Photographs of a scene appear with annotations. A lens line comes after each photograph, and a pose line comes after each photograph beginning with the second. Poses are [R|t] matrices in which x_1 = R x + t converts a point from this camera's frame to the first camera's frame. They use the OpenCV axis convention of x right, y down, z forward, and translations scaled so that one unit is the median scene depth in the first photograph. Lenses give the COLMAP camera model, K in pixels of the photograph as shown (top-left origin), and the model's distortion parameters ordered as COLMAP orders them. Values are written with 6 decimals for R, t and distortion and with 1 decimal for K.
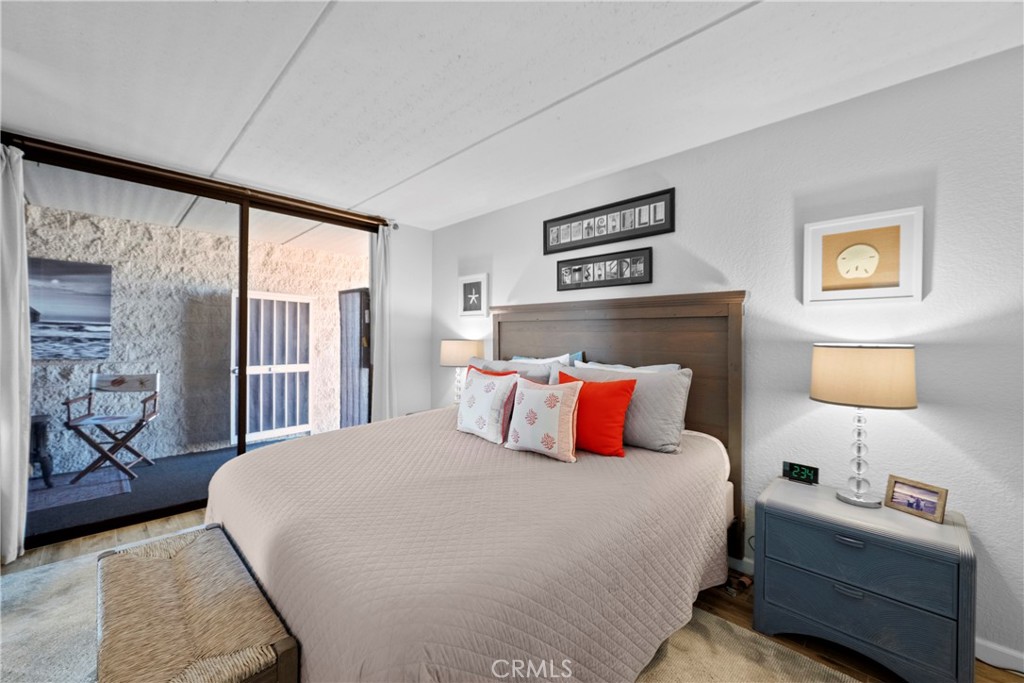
lens RADIAL K [[405.4, 0, 517.7], [0, 405.4, 339.0], [0, 0, 1]] dist [0.001930, 0.000548]
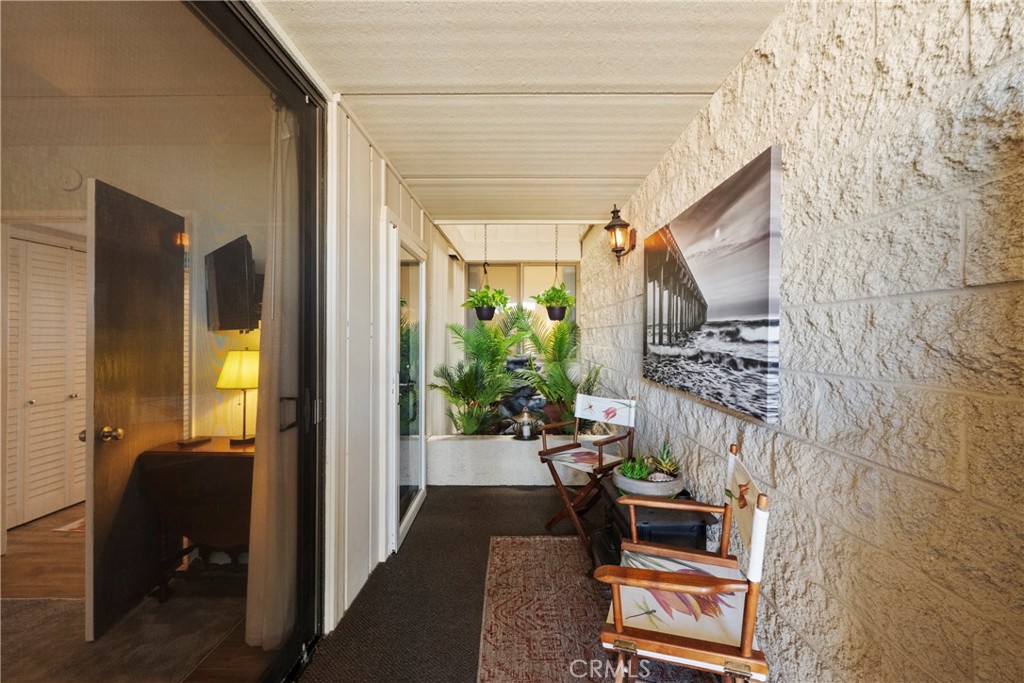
lens RADIAL K [[405.4, 0, 520.6], [0, 405.4, 334.6], [0, 0, 1]] dist [0.001930, 0.000548]
pose [[-0.713147, -0.015224, -0.700849, -0.617179], [-0.008028, 0.999876, -0.013551, -0.018047], [0.700968, -0.004038, -0.713181, 1.095981]]
